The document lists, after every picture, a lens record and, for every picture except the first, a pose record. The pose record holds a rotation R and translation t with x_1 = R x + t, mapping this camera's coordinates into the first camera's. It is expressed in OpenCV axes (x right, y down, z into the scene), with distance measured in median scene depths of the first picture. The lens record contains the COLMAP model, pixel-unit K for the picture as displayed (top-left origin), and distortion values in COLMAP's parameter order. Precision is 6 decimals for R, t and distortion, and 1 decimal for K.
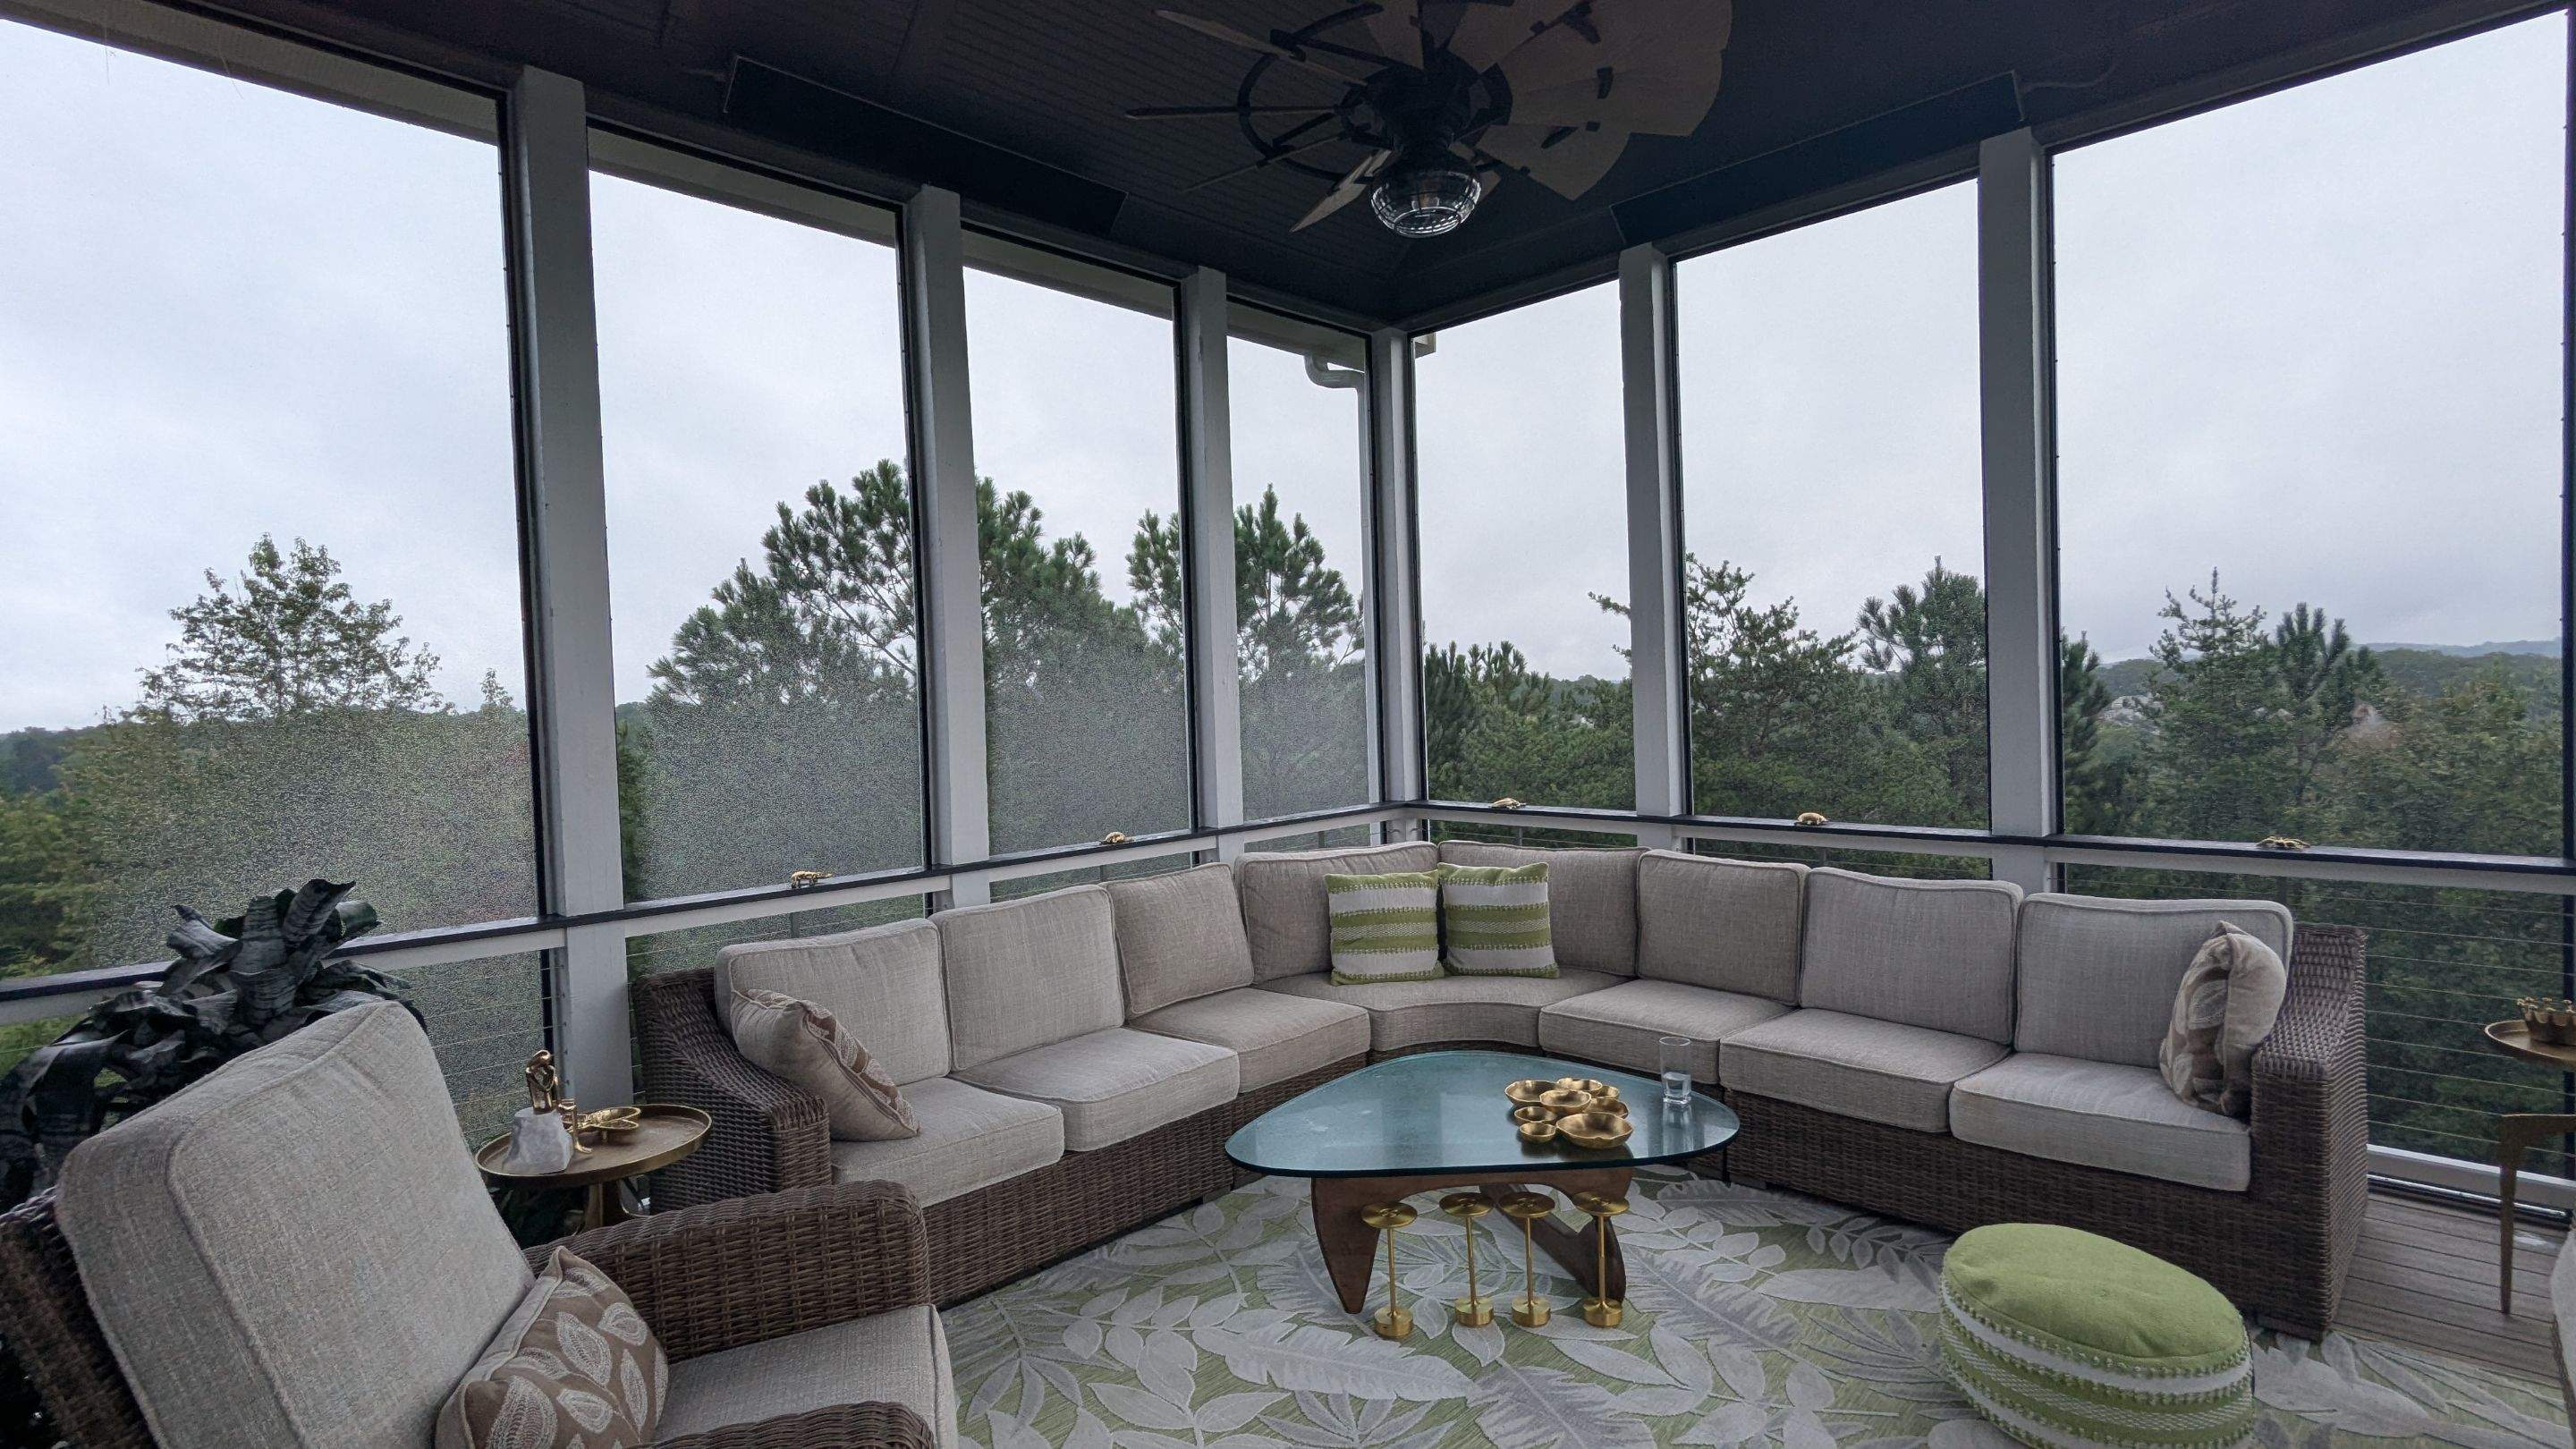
lens RADIAL K [[1209.0, 0, 1280.5], [0, 1209.0, 725.0], [0, 0, 1]] dist [-0.006877, 0.000548]
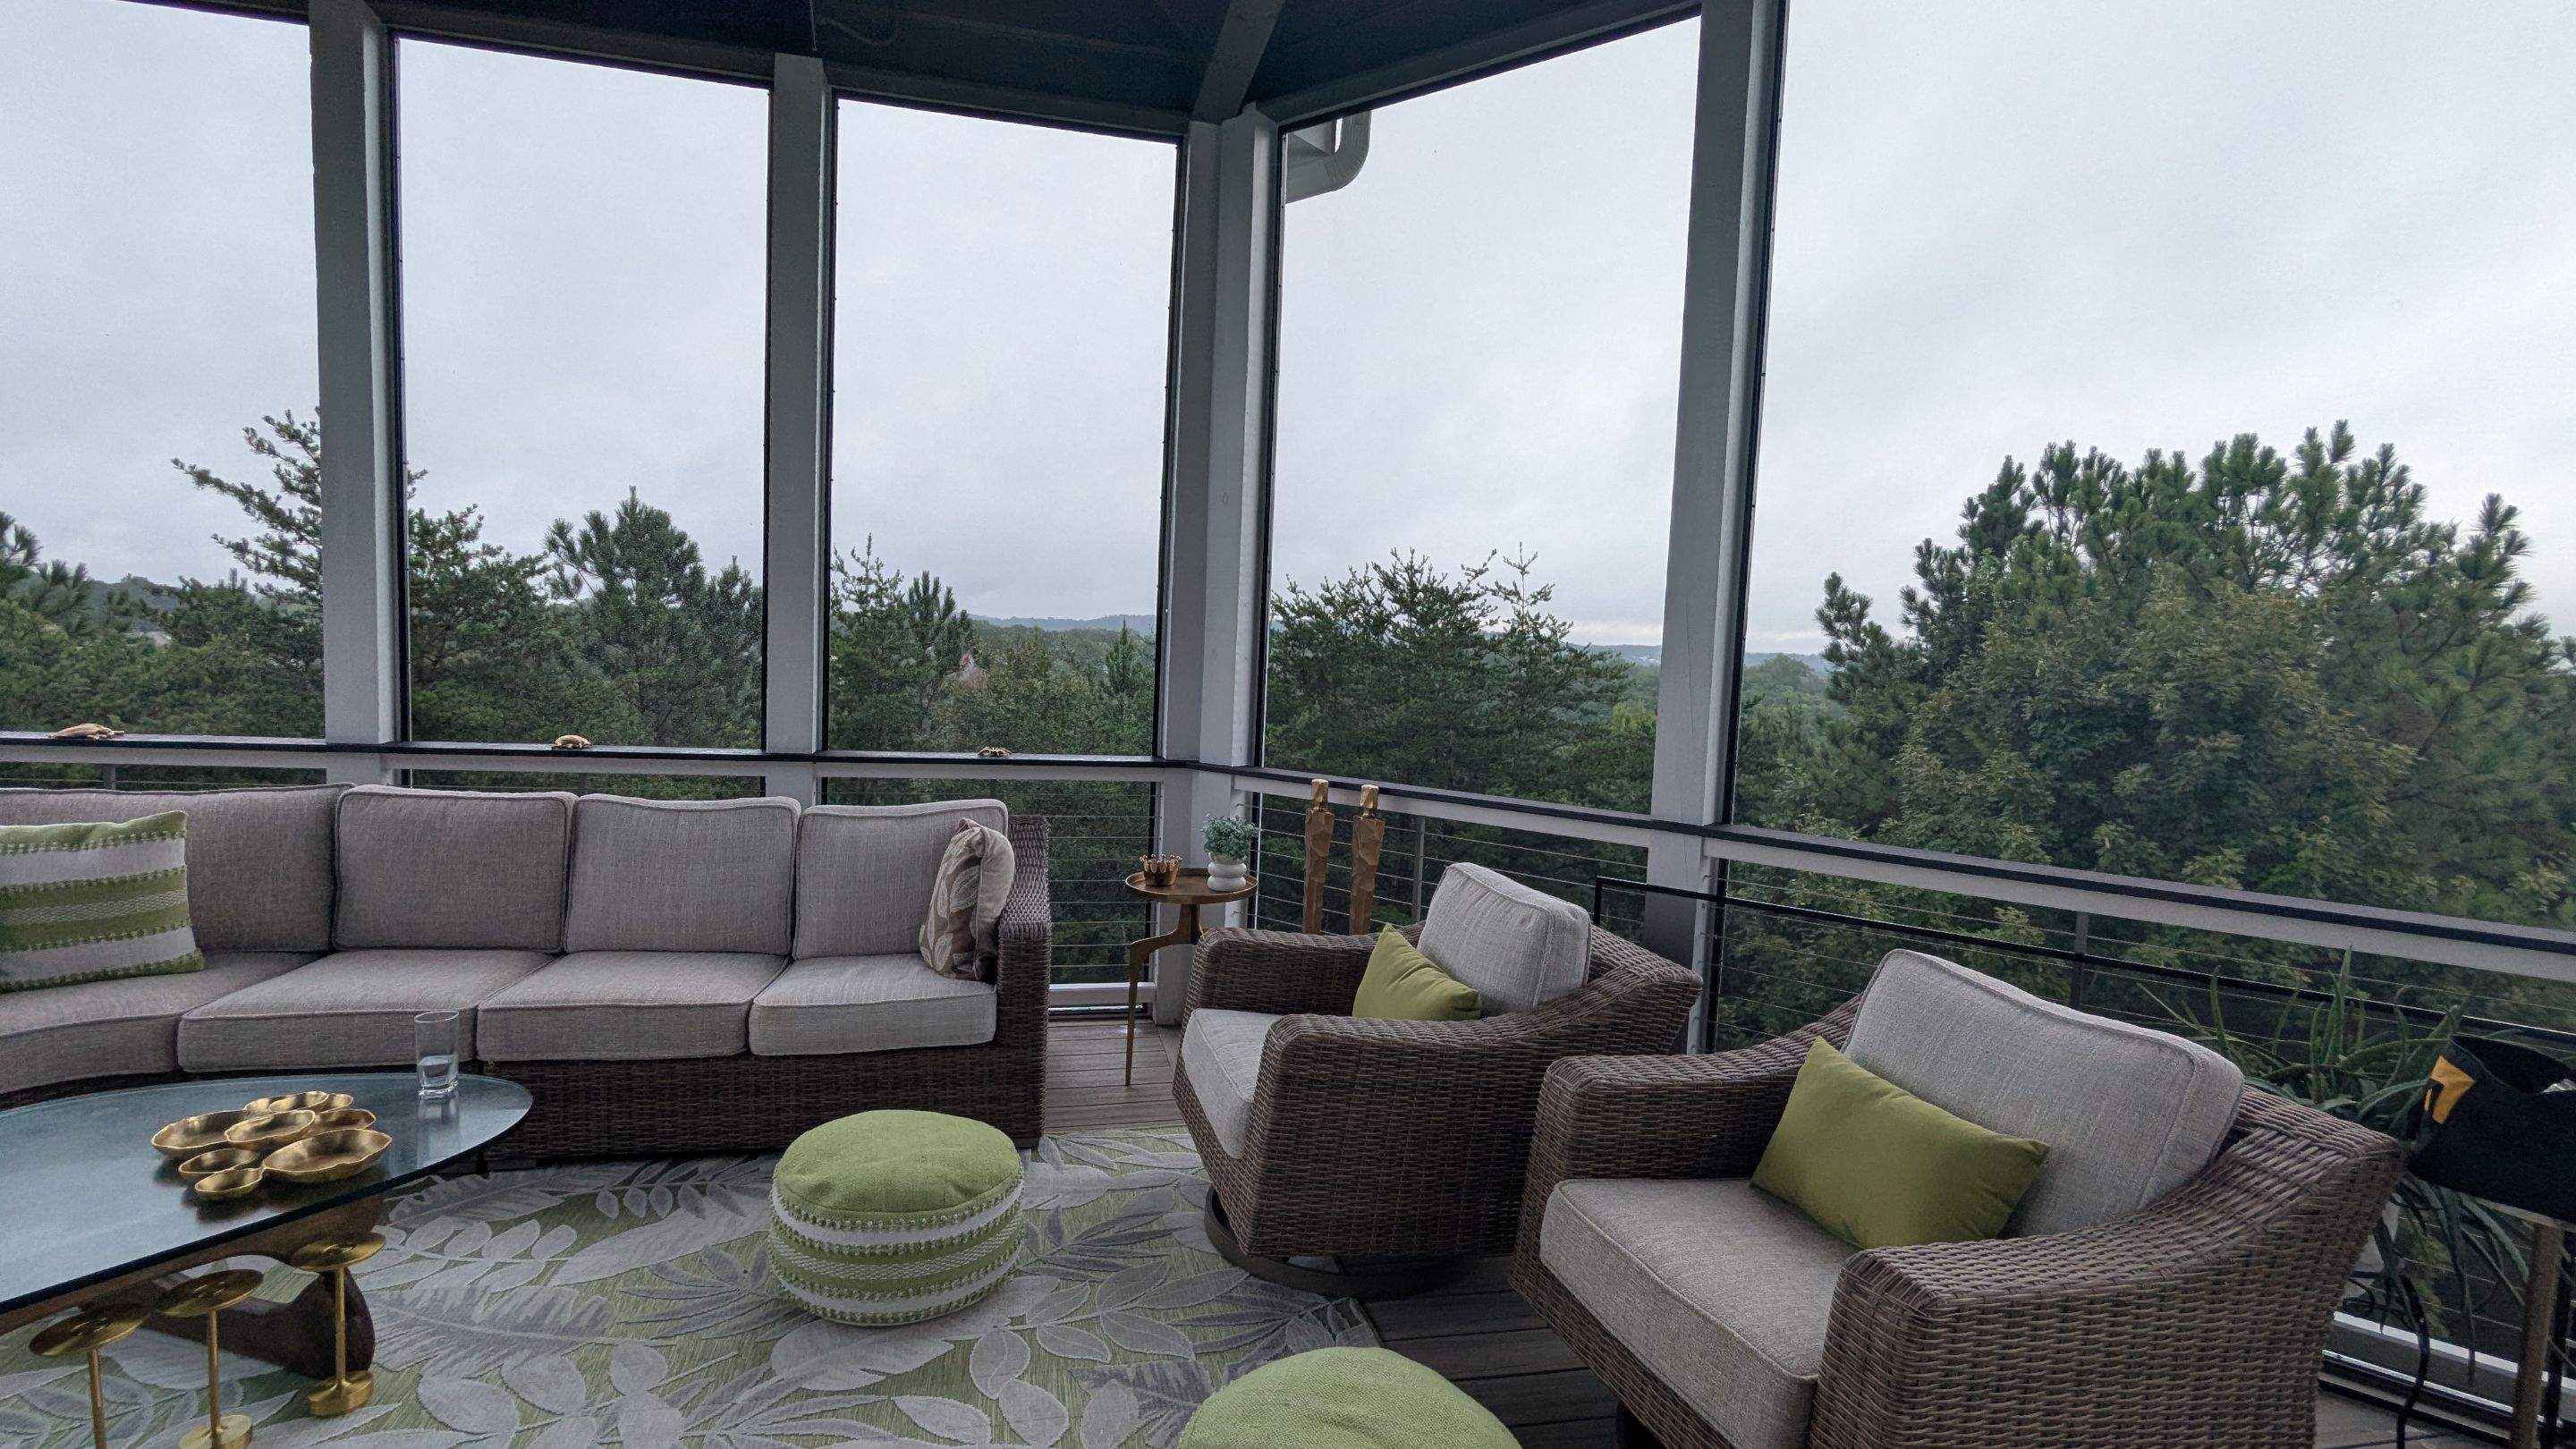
lens RADIAL K [[1209.0, 0, 1280.5], [0, 1209.0, 725.0], [0, 0, 1]] dist [-0.006877, 0.000548]
pose [[0.530997, -0.004429, 0.847362, -0.046567], [-0.038882, 0.998806, 0.029586, 0.024495], [-0.846481, -0.048657, 0.530191, 0.115683]]
